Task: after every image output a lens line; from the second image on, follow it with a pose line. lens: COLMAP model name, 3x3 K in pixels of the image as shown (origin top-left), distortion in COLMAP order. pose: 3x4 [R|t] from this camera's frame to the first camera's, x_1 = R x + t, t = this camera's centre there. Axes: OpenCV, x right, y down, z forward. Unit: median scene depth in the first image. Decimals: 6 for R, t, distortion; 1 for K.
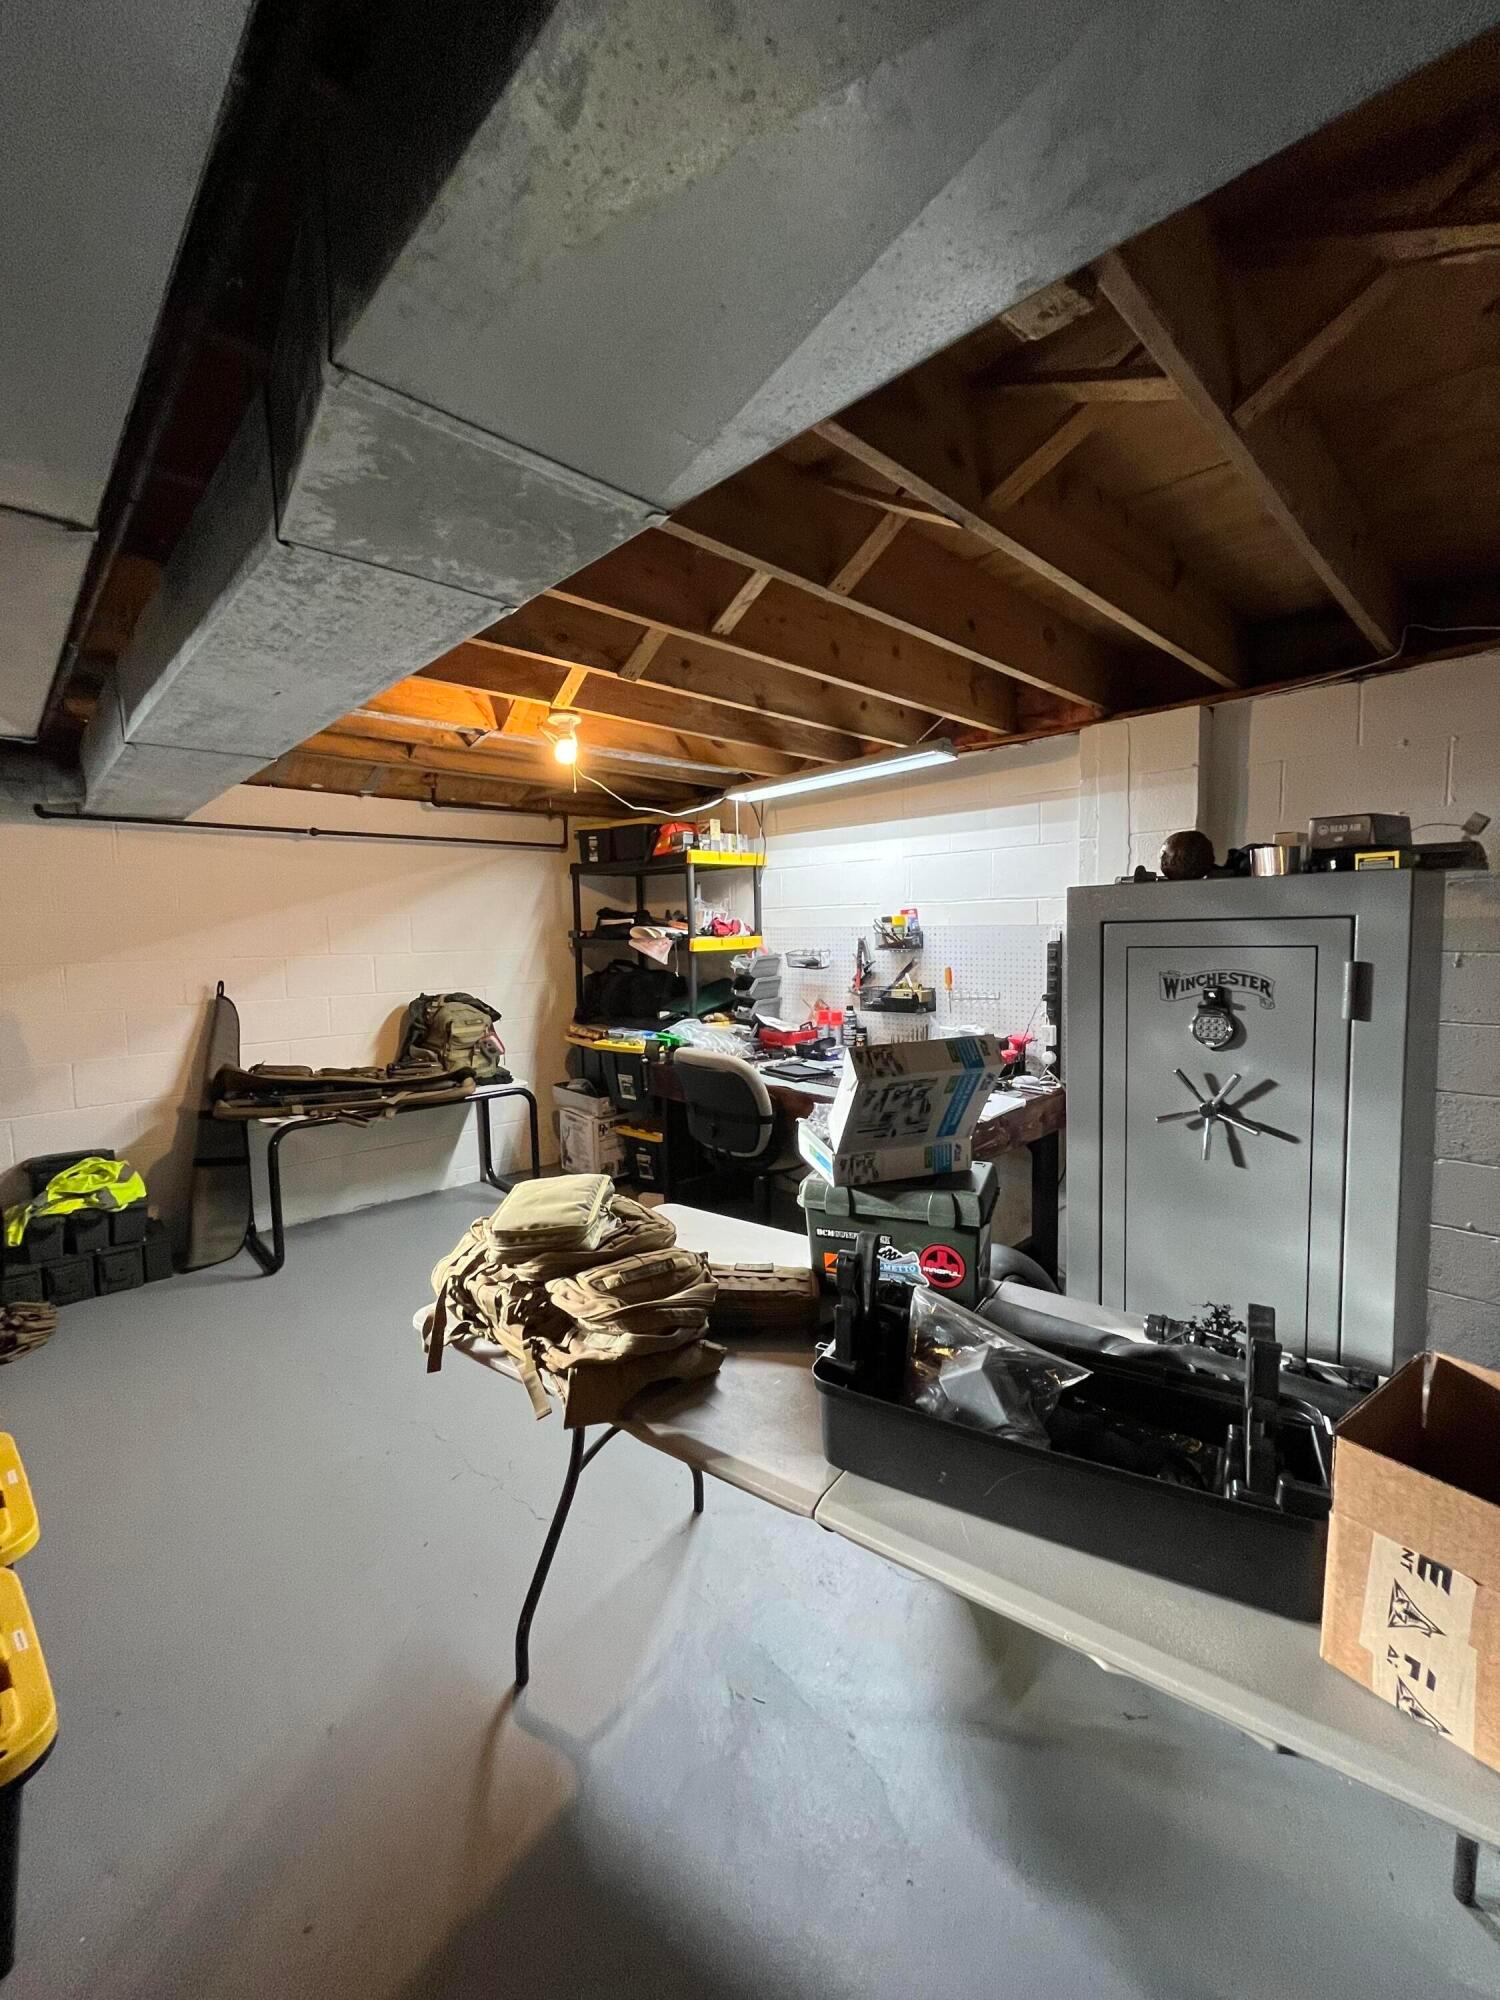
lens RADIAL K [[802.8, 0, 756.4], [0, 802.8, 998.9], [0, 0, 1]] dist [0.000731, 0.000299]
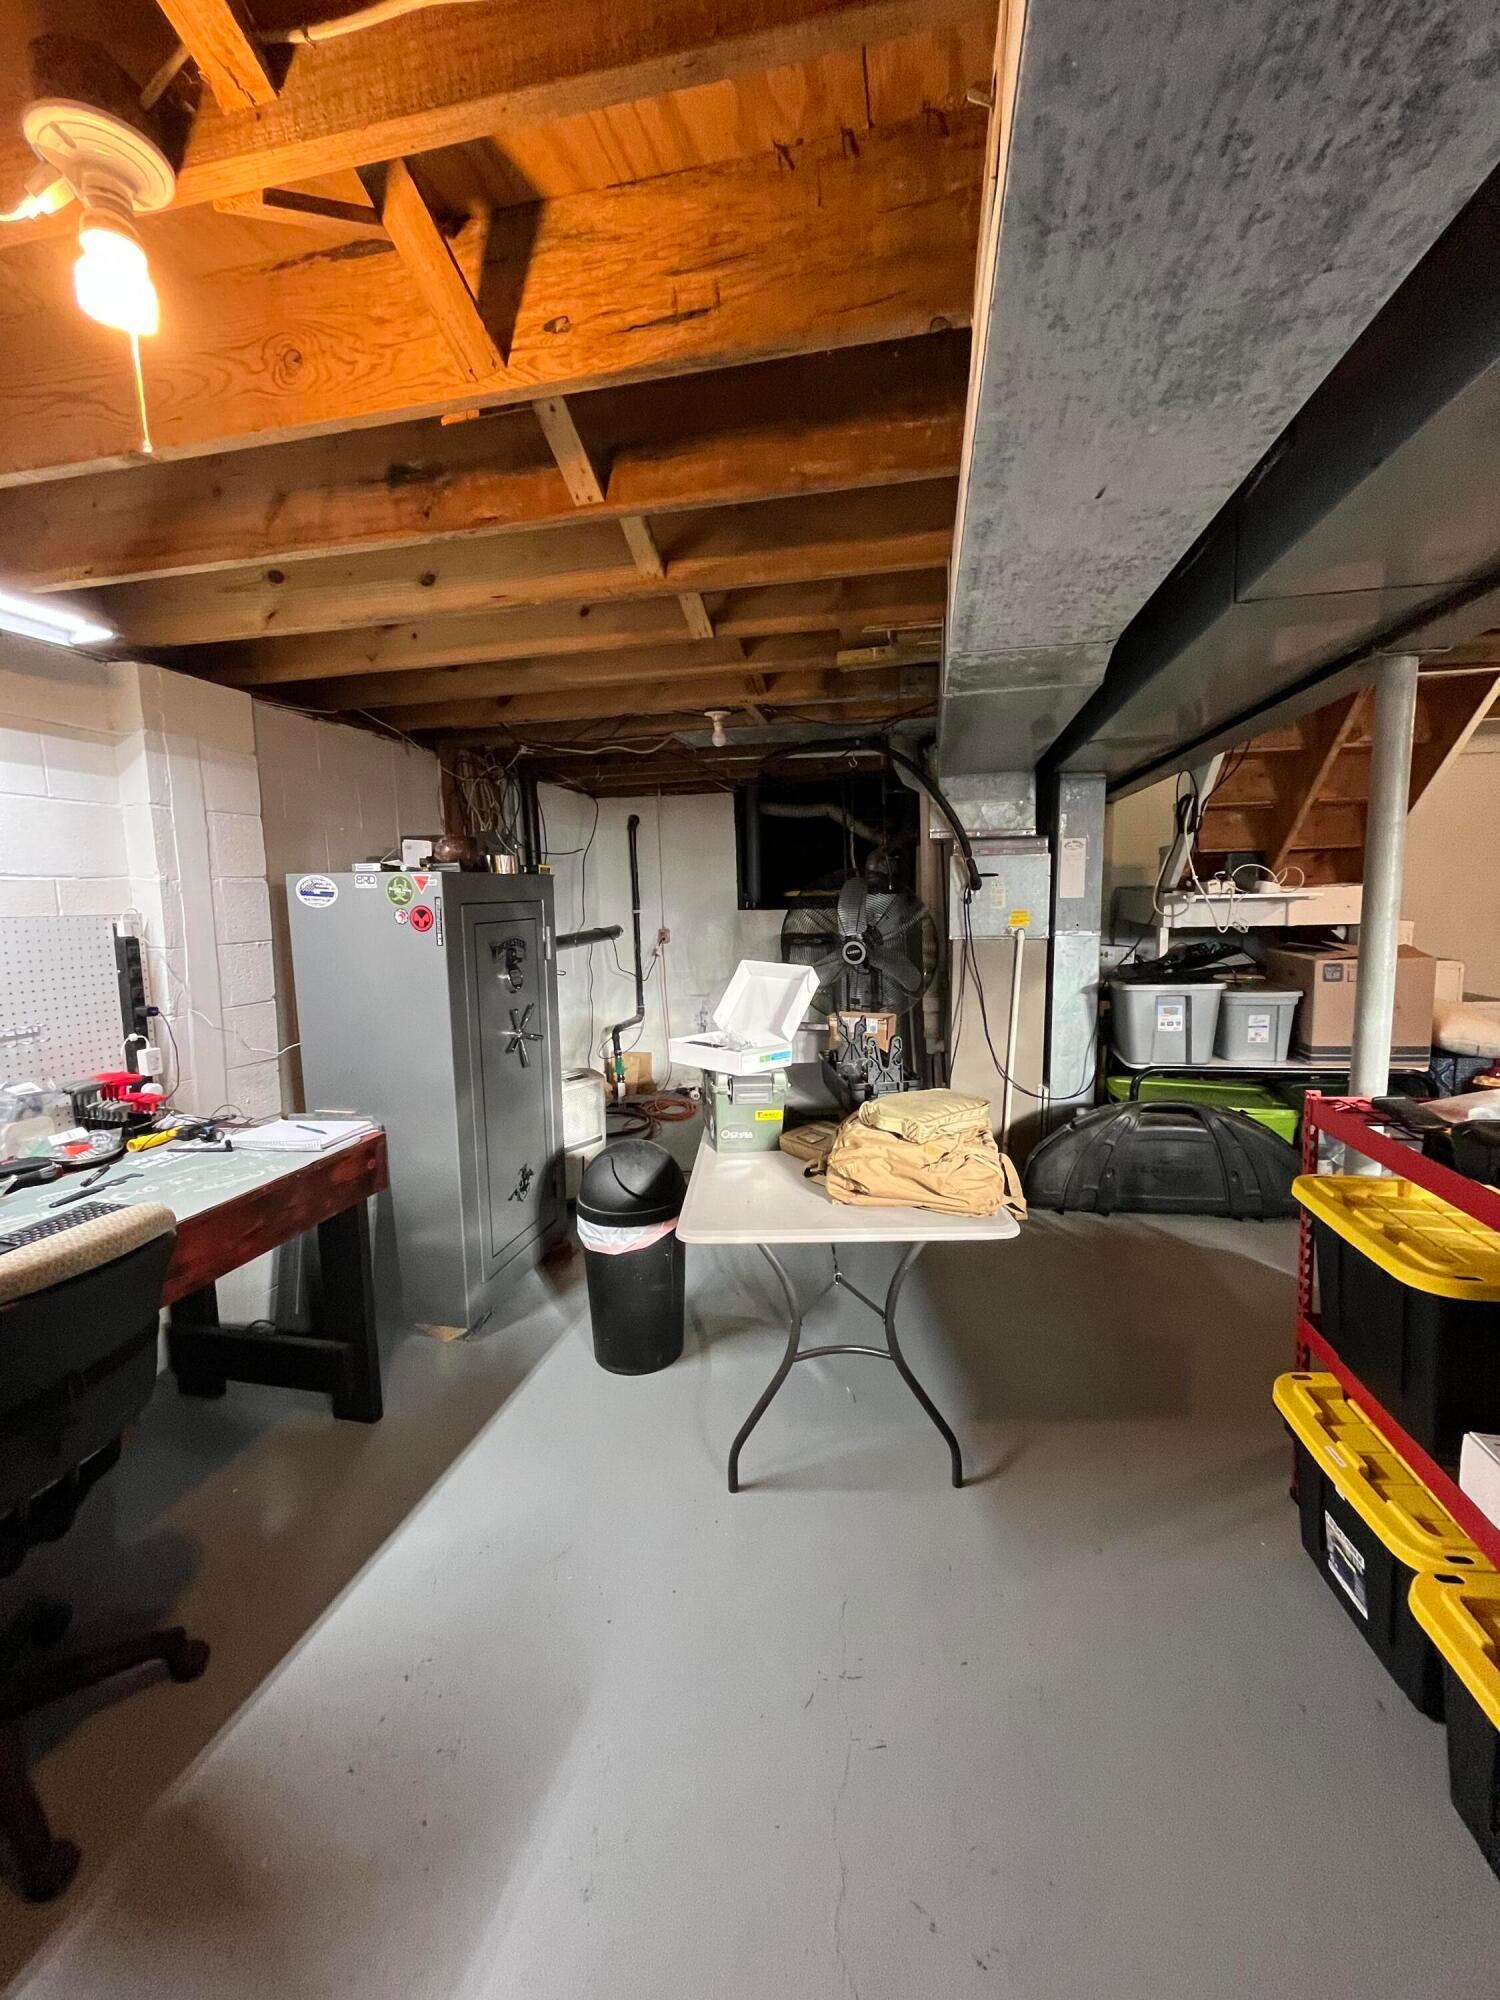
lens RADIAL K [[802.8, 0, 756.4], [0, 802.8, 998.9], [0, 0, 1]] dist [0.000731, 0.000299]
pose [[-0.559277, -0.080758, 0.825038, -0.899285], [0.107341, 0.979810, 0.168672, -0.125922], [-0.822002, 0.182895, -0.539317, 1.475013]]
